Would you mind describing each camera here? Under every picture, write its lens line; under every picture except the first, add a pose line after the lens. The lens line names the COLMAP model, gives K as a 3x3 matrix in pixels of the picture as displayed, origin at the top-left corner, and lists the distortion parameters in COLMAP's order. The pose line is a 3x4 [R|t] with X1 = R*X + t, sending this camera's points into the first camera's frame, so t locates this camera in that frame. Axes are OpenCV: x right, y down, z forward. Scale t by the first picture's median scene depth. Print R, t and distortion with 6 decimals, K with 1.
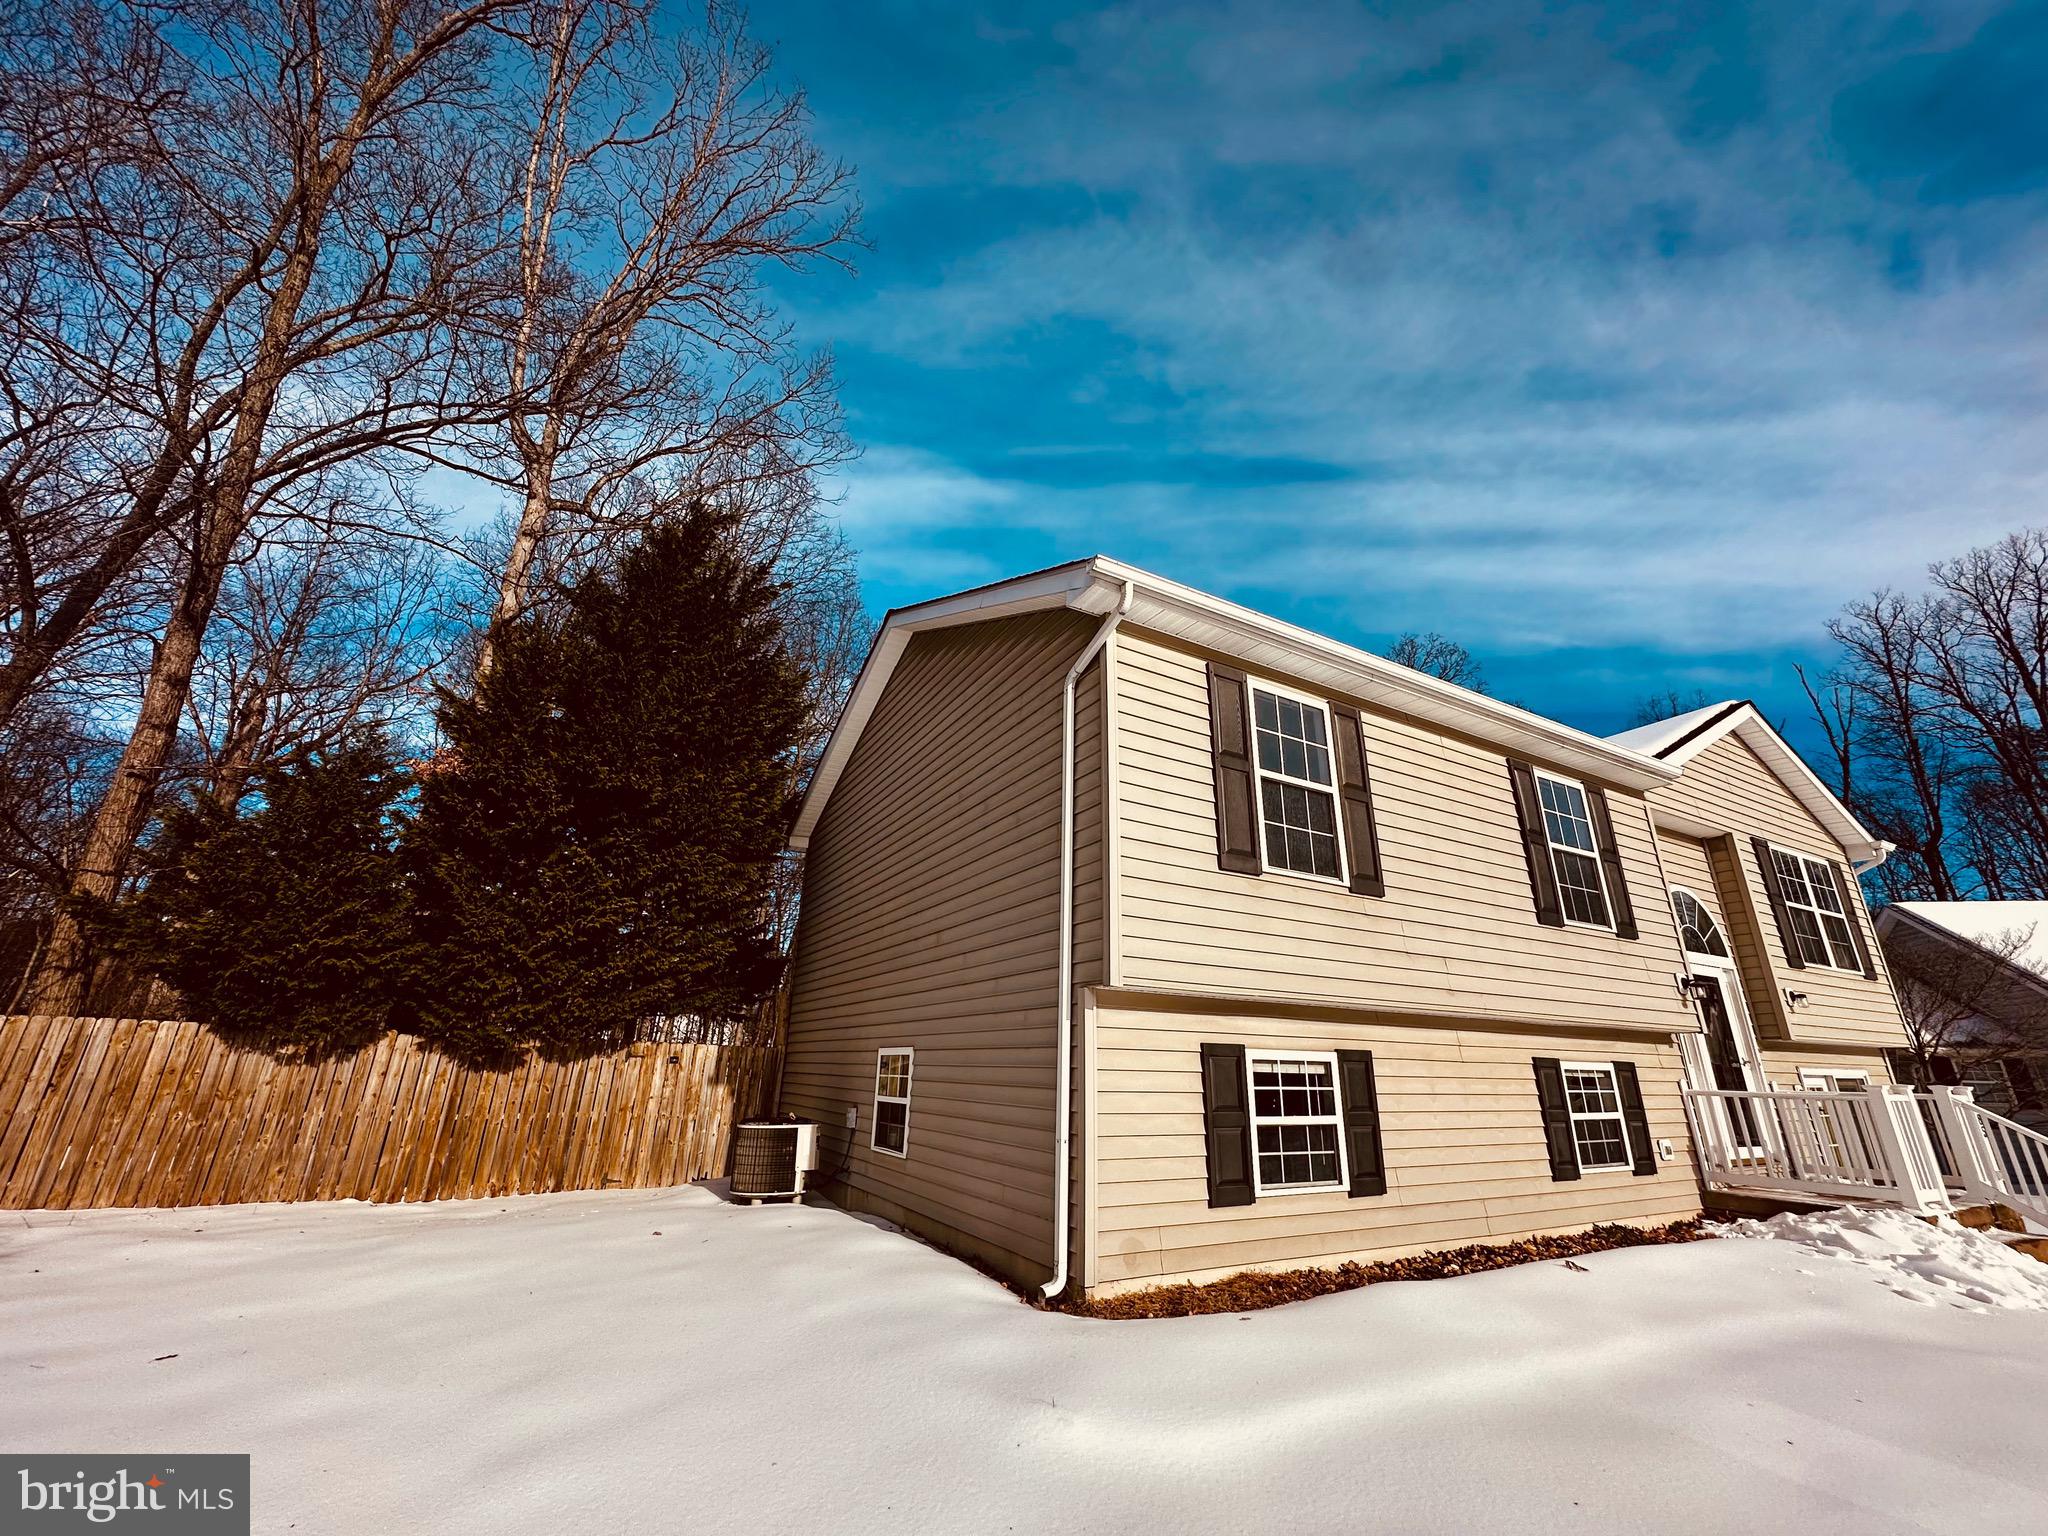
lens RADIAL K [[811.8, 0, 1015.4], [0, 811.8, 771.7], [0, 0, 1]] dist [-0.003780, 0.001035]
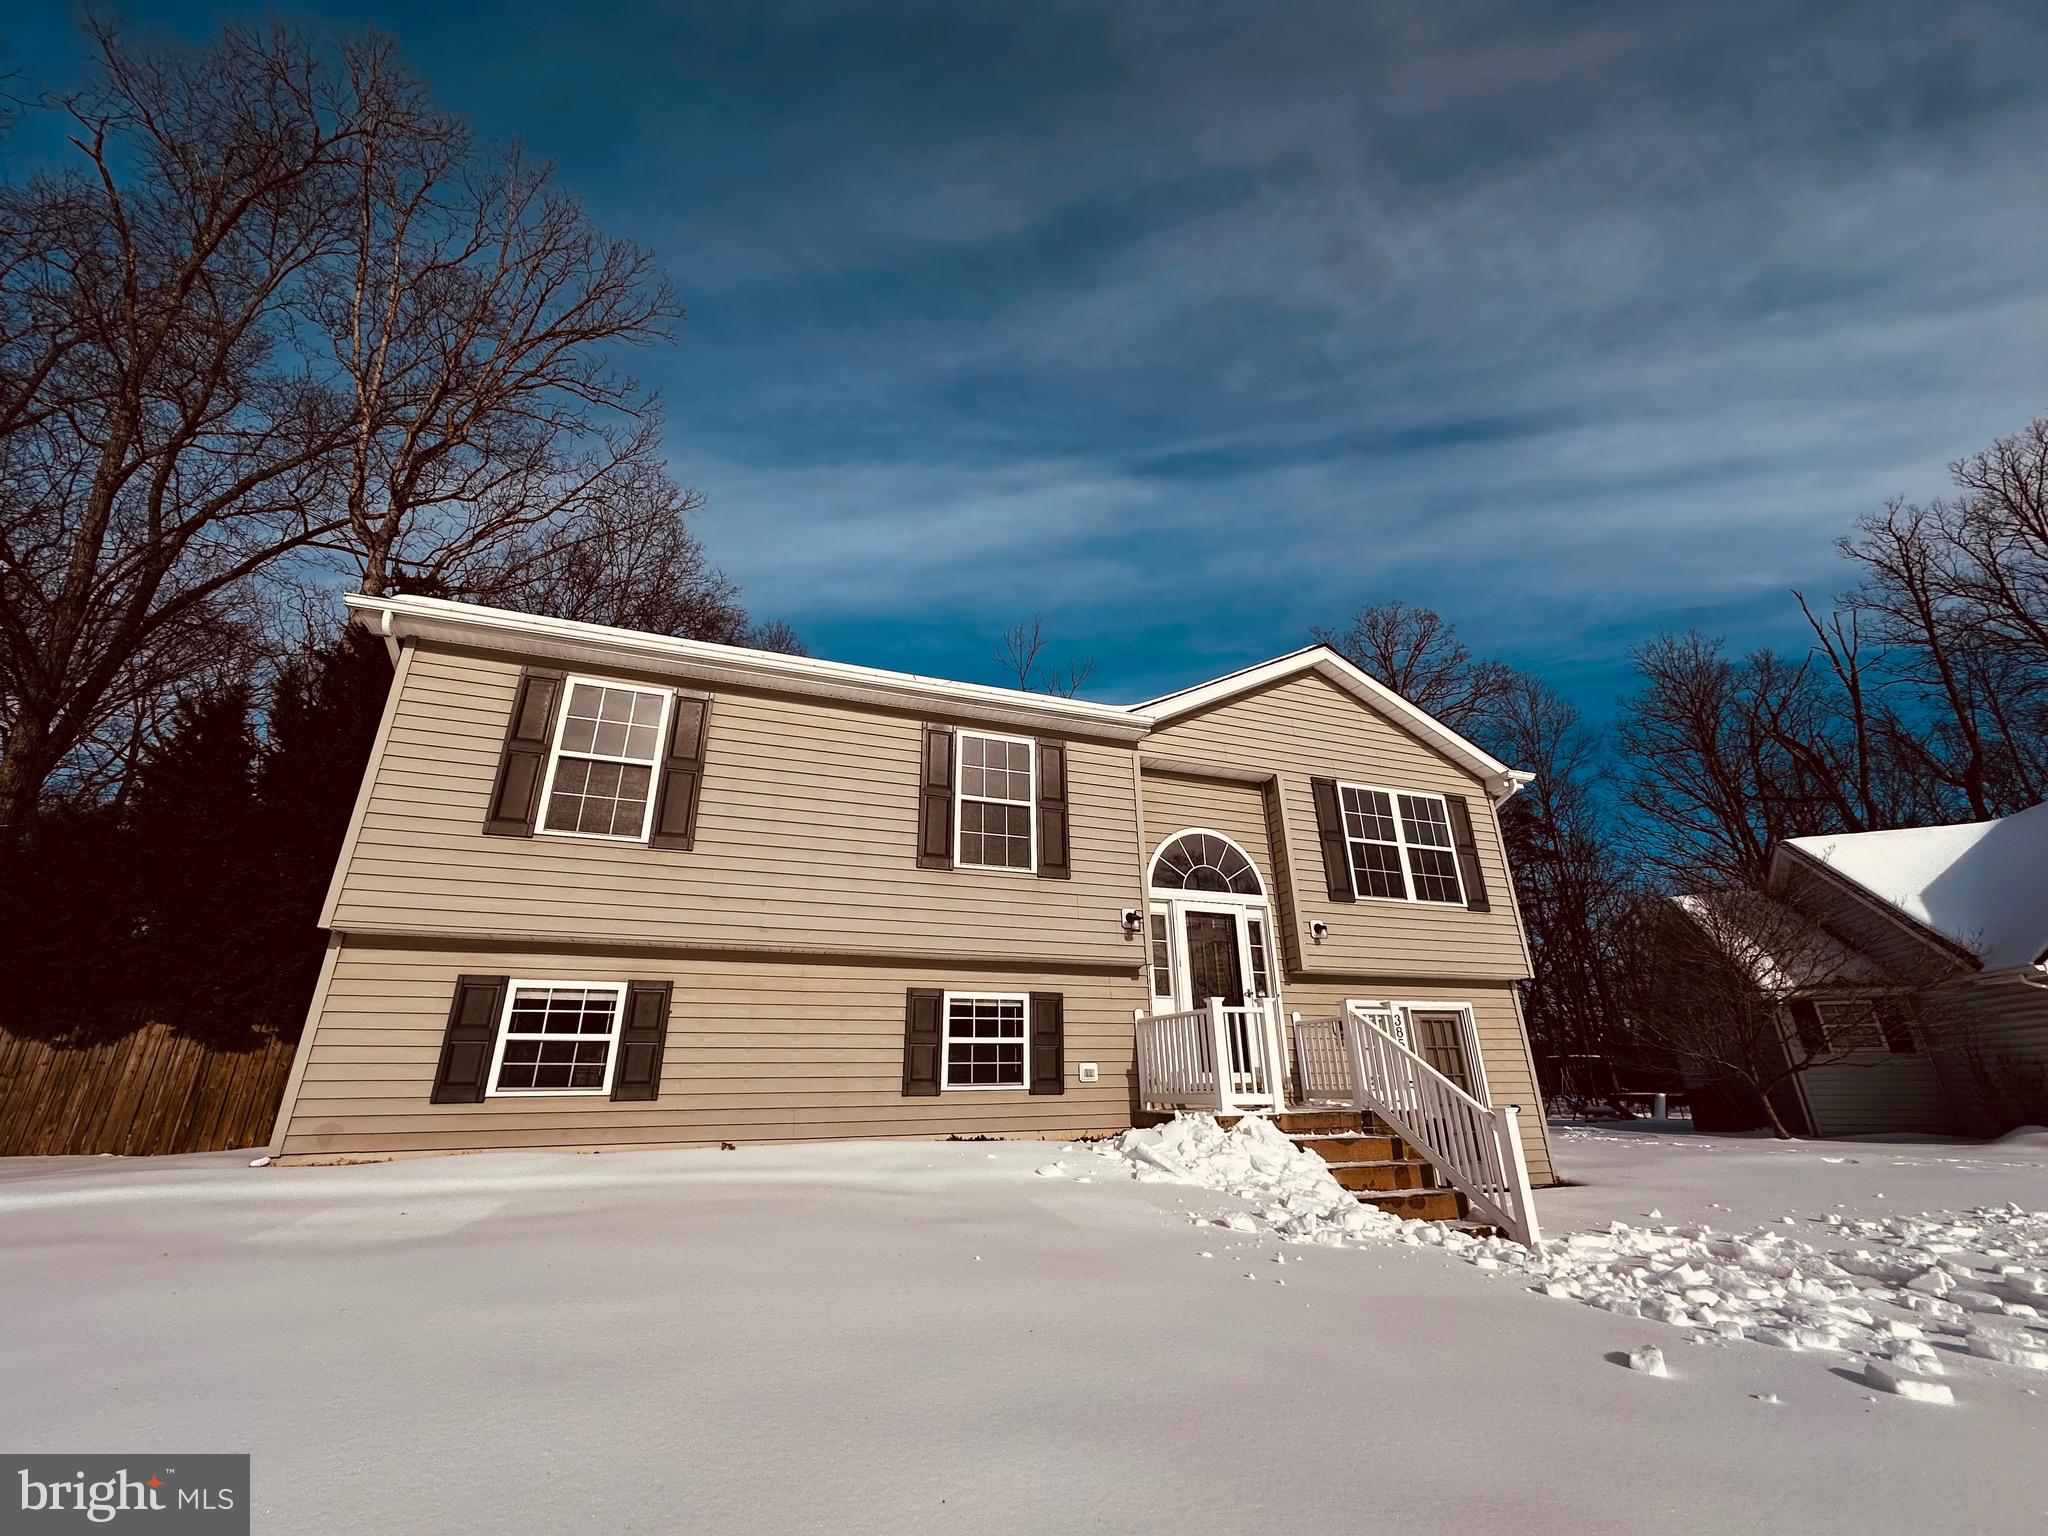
lens RADIAL K [[811.8, 0, 1019.6], [0, 811.8, 772.9], [0, 0, 1]] dist [-0.003780, 0.001035]
pose [[0.988095, -0.083952, -0.128922, 0.856005], [0.081892, 0.996416, -0.021206, 0.084542], [0.130240, 0.010396, 0.991428, -0.077522]]
